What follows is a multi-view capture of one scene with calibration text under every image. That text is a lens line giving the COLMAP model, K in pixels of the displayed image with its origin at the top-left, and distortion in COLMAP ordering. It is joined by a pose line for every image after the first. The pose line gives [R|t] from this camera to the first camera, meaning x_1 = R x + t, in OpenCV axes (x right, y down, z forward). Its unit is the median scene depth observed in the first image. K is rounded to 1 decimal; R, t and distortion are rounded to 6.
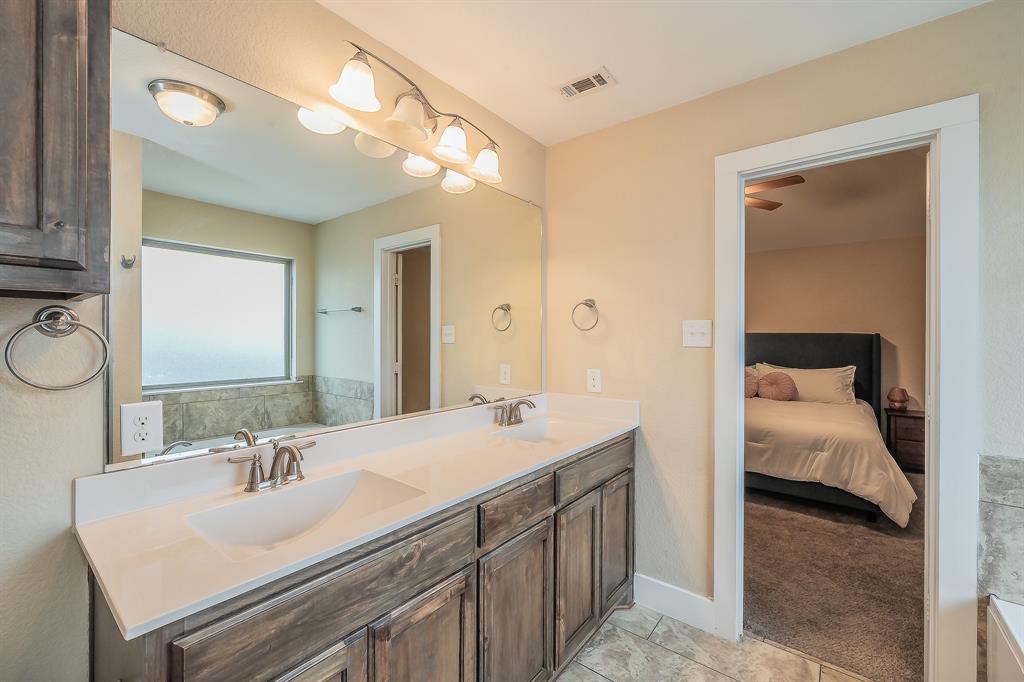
lens RADIAL K [[428.0, 0, 507.4], [0, 428.0, 335.8], [0, 0, 1]] dist [-0.001726, -0.000190]
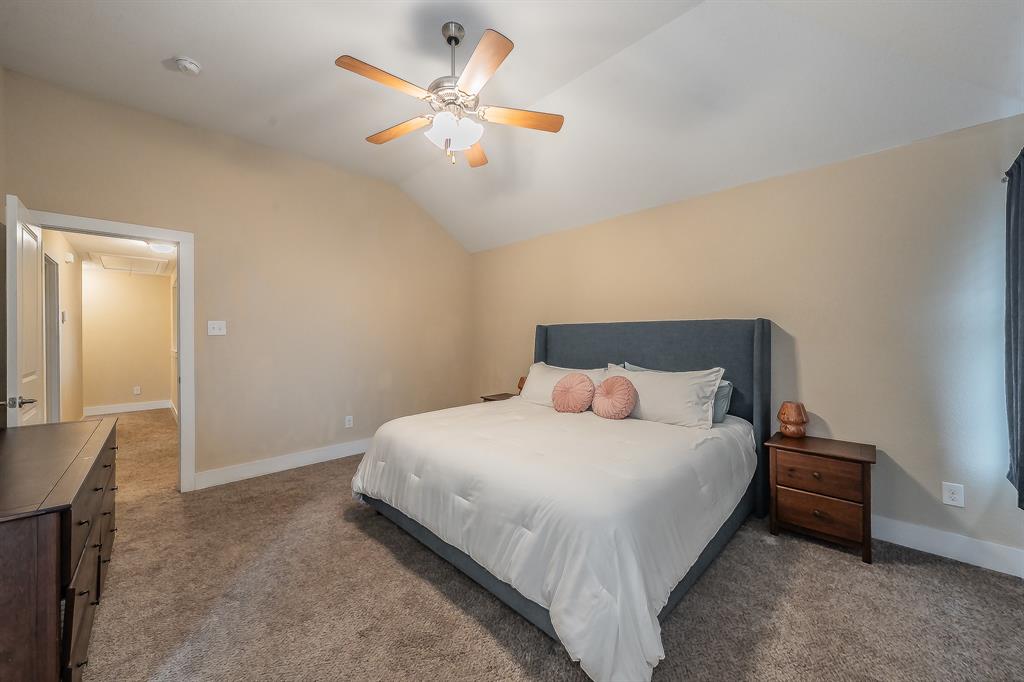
lens RADIAL K [[379.7, 0, 514.7], [0, 379.7, 332.2], [0, 0, 1]] dist [-0.007541, 0.000016]
pose [[0.991299, -0.012160, -0.131063, 0.833972], [0.011020, 0.999895, -0.009421, 0.025860], [0.131164, 0.007895, 0.991329, 0.551990]]
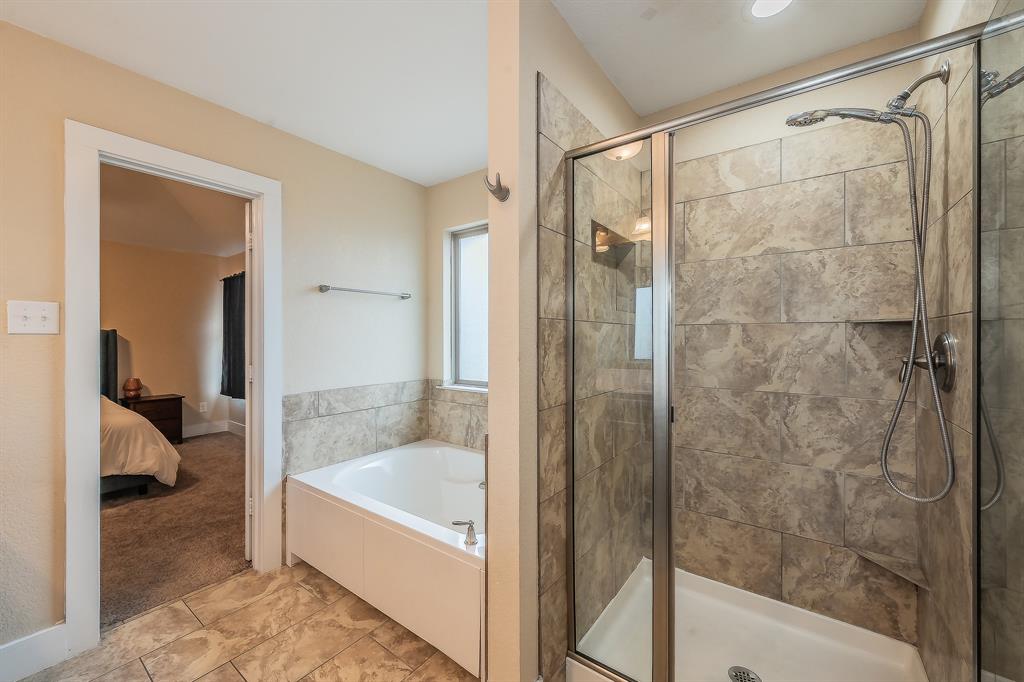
lens RADIAL K [[399.1, 0, 508.1], [0, 399.1, 338.9], [0, 0, 1]] dist [-0.002309, -0.000238]
pose [[-0.034790, -0.004453, 0.999385, -0.237760], [0.001724, 0.999988, 0.004516, 0.022214], [-0.999393, 0.001880, -0.034782, 0.074264]]
